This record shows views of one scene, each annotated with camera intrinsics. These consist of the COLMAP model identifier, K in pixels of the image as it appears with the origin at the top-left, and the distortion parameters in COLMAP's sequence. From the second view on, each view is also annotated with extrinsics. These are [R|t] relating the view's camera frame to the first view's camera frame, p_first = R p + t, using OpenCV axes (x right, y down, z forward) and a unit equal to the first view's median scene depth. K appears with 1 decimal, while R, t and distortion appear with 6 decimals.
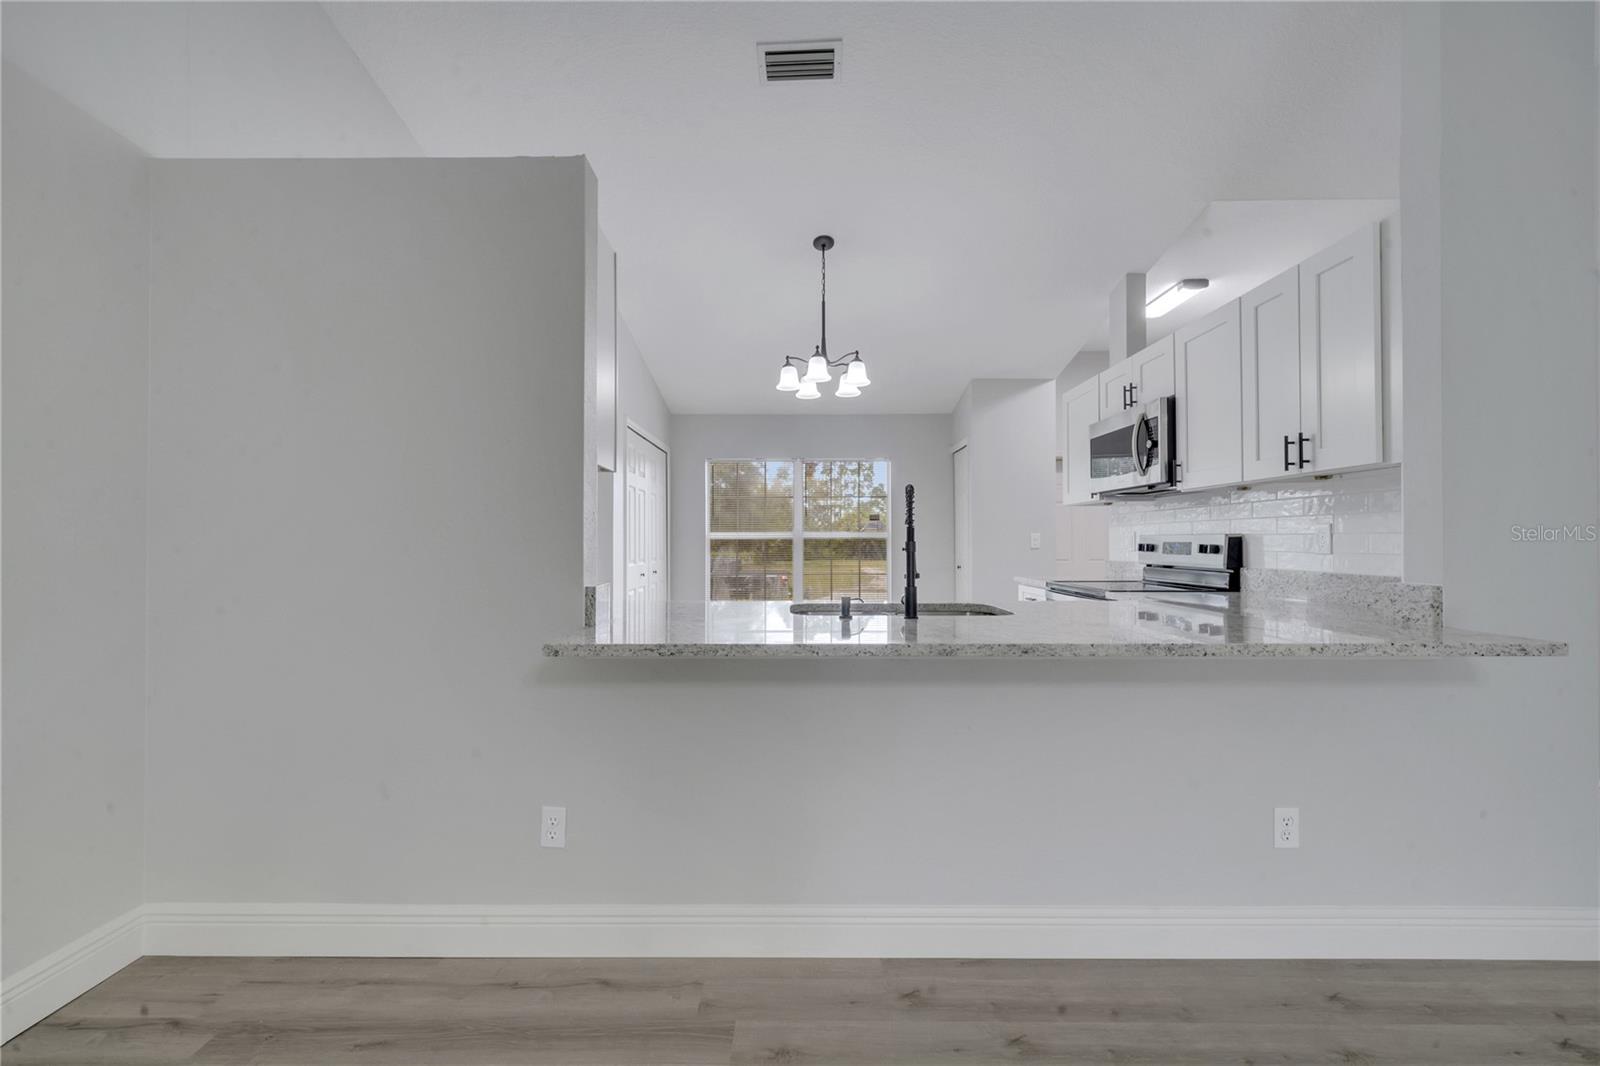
lens RADIAL K [[644.9, 0, 792.0], [0, 644.9, 535.4], [0, 0, 1]] dist [0.000383, -0.000270]
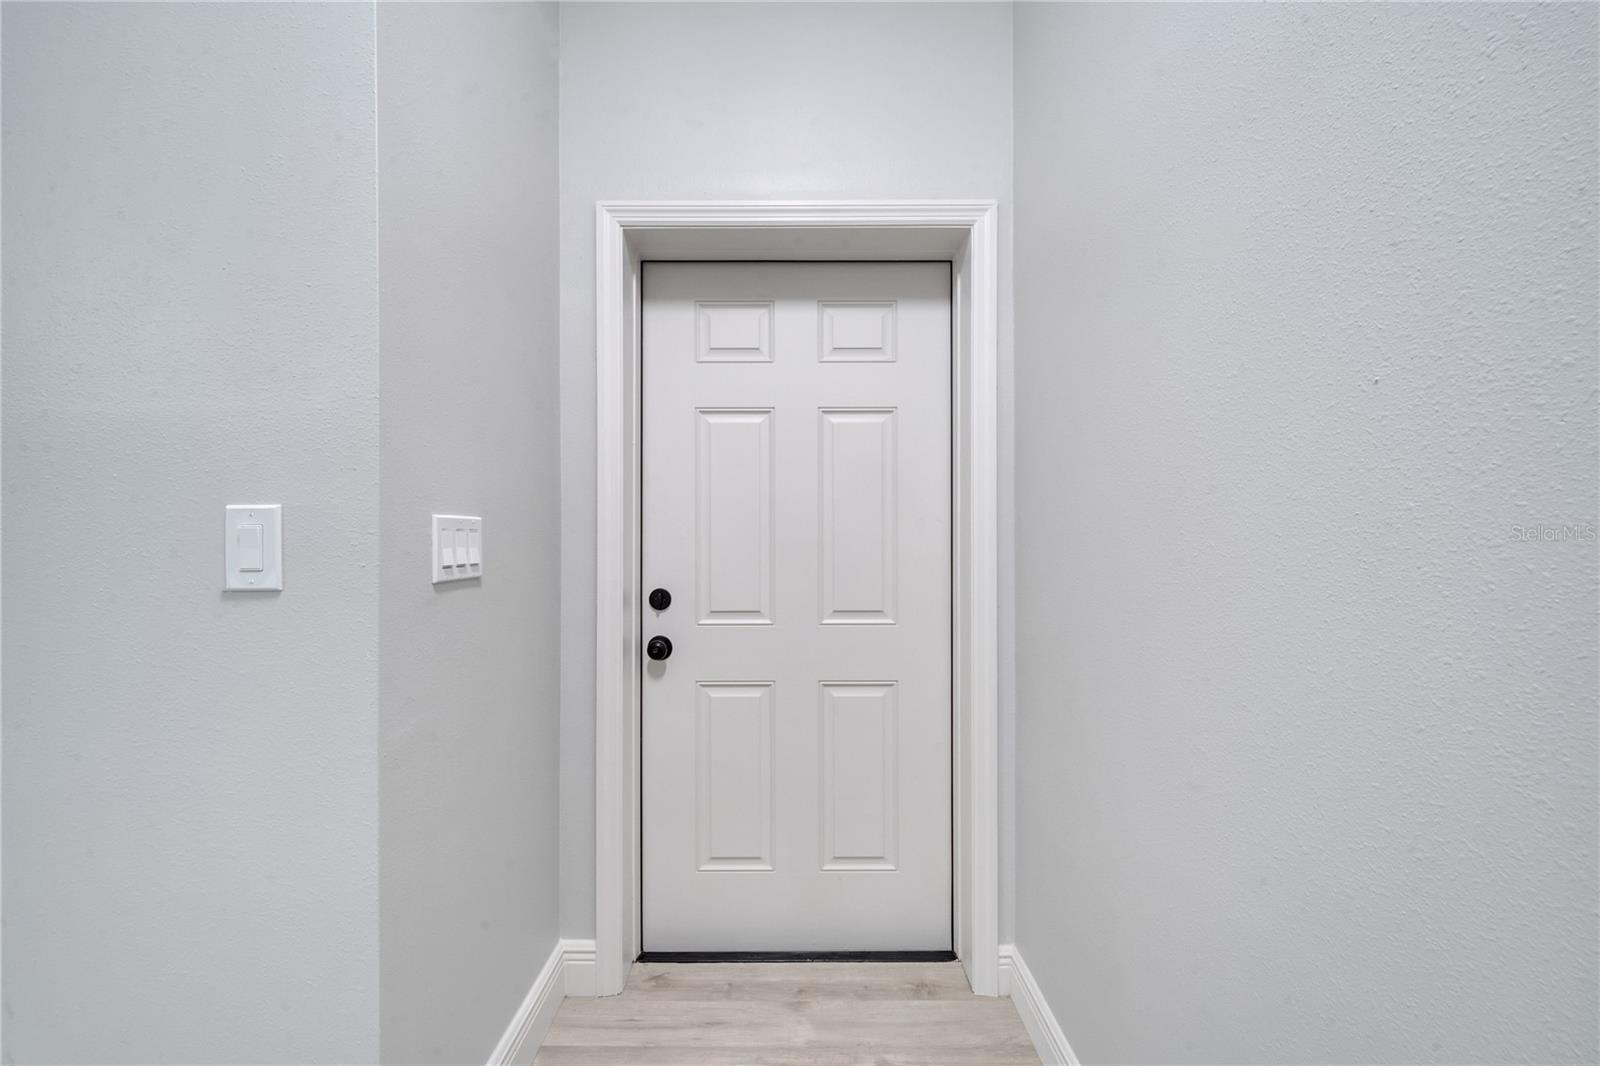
lens RADIAL K [[648.7, 0, 795.9], [0, 648.7, 546.1], [0, 0, 1]] dist [0.001194, -0.000104]
pose [[0.999871, 0.001425, 0.015991, 0.987251], [-0.001567, 0.999960, 0.008829, 0.012347], [-0.015978, -0.008853, 0.999833, 1.598997]]
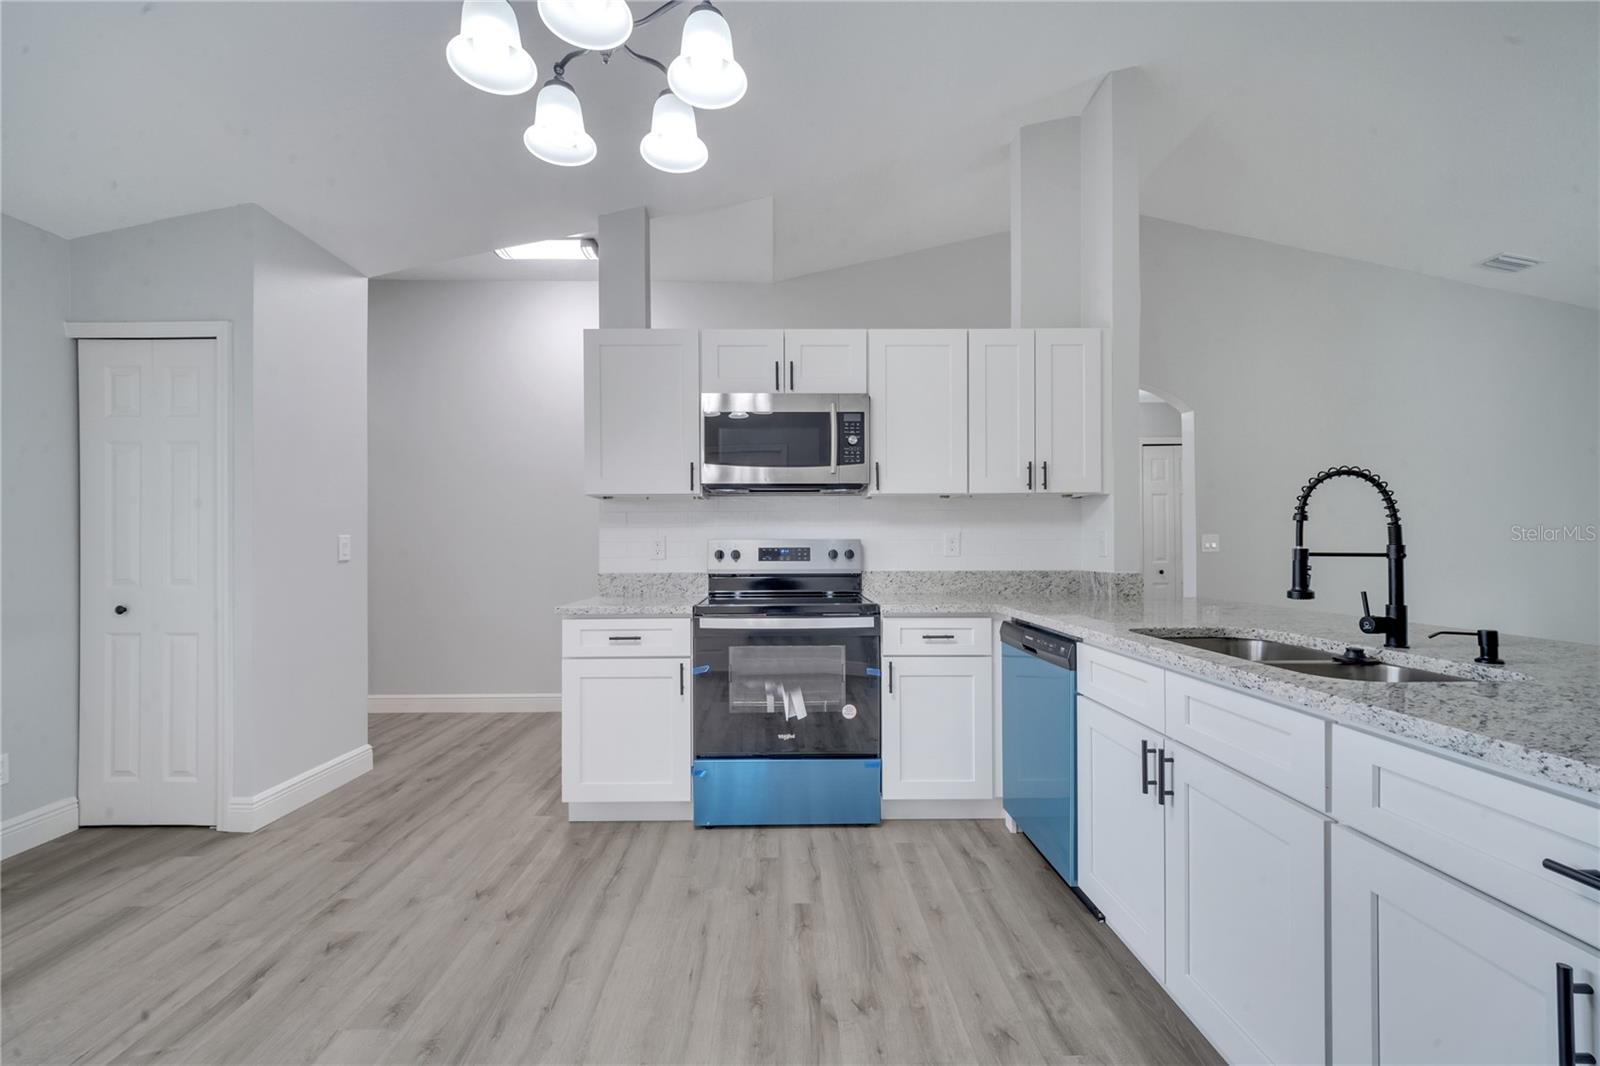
lens RADIAL K [[646.3, 0, 791.4], [0, 646.3, 541.7], [0, 0, 1]] dist [0.004620, -0.001098]
pose [[-0.026088, 0.007721, 0.999630, -0.382620], [-0.004936, 0.999957, -0.007852, 0.010588], [-0.999647, -0.005139, -0.026049, 1.199591]]
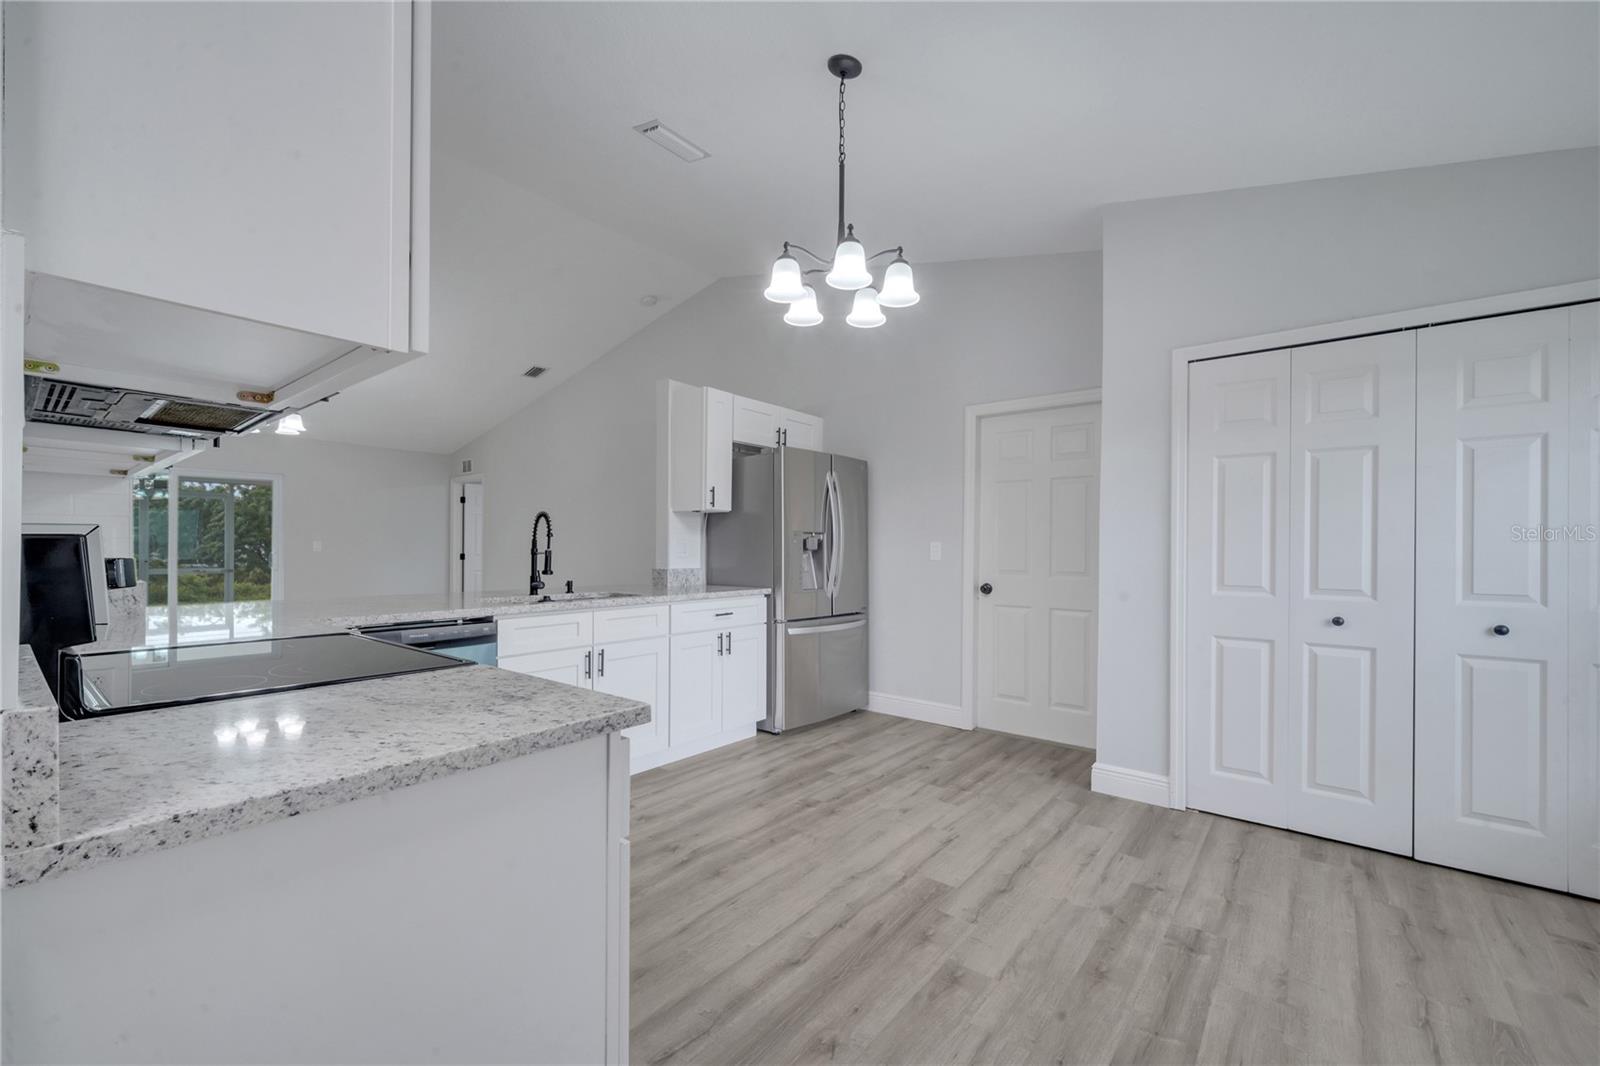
lens RADIAL K [[651.5, 0, 791.6], [0, 651.5, 546.5], [0, 0, 1]] dist [0.001371, -0.000847]
pose [[-0.627130, -0.004965, -0.778899, 0.743311], [0.001995, 0.999966, -0.007981, 0.013385], [0.778912, -0.006559, -0.627099, 1.782427]]
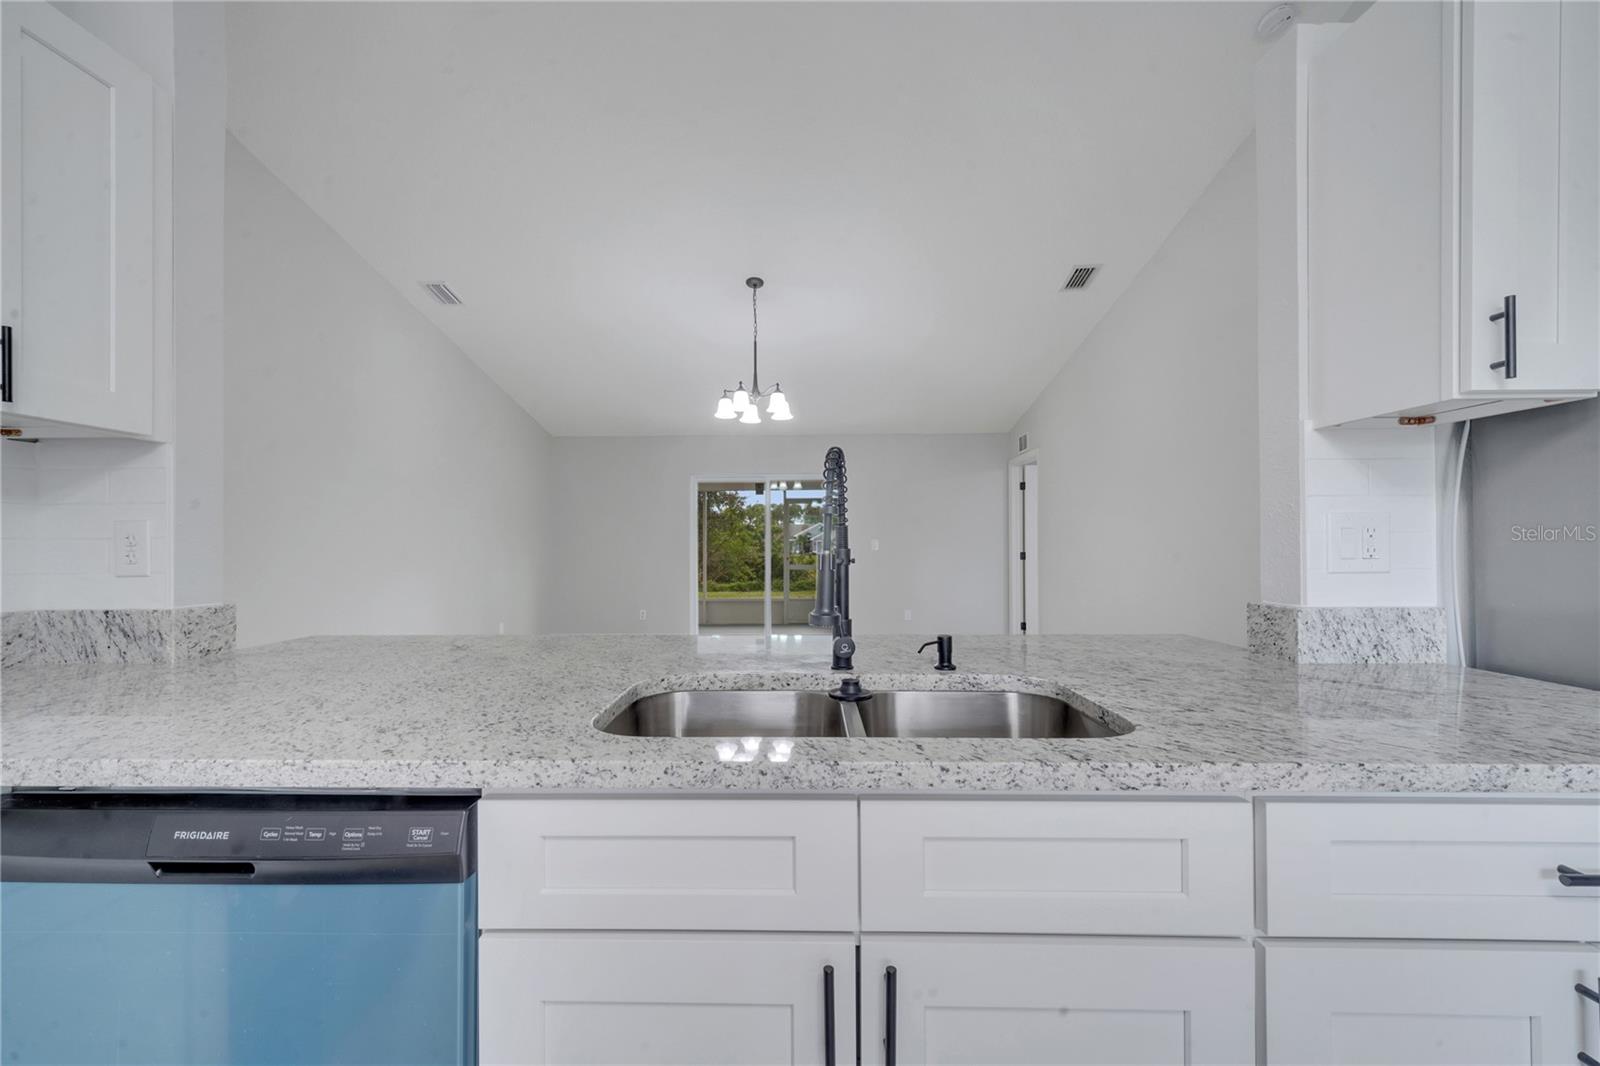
lens RADIAL K [[651.4, 0, 794.2], [0, 651.4, 545.9], [0, 0, 1]] dist [0.008068, -0.003720]
pose [[-0.999867, 0.005468, 0.015396, 0.153944], [0.005362, 0.999962, -0.006934, 0.007768], [-0.015434, -0.006851, -0.999857, 1.147364]]
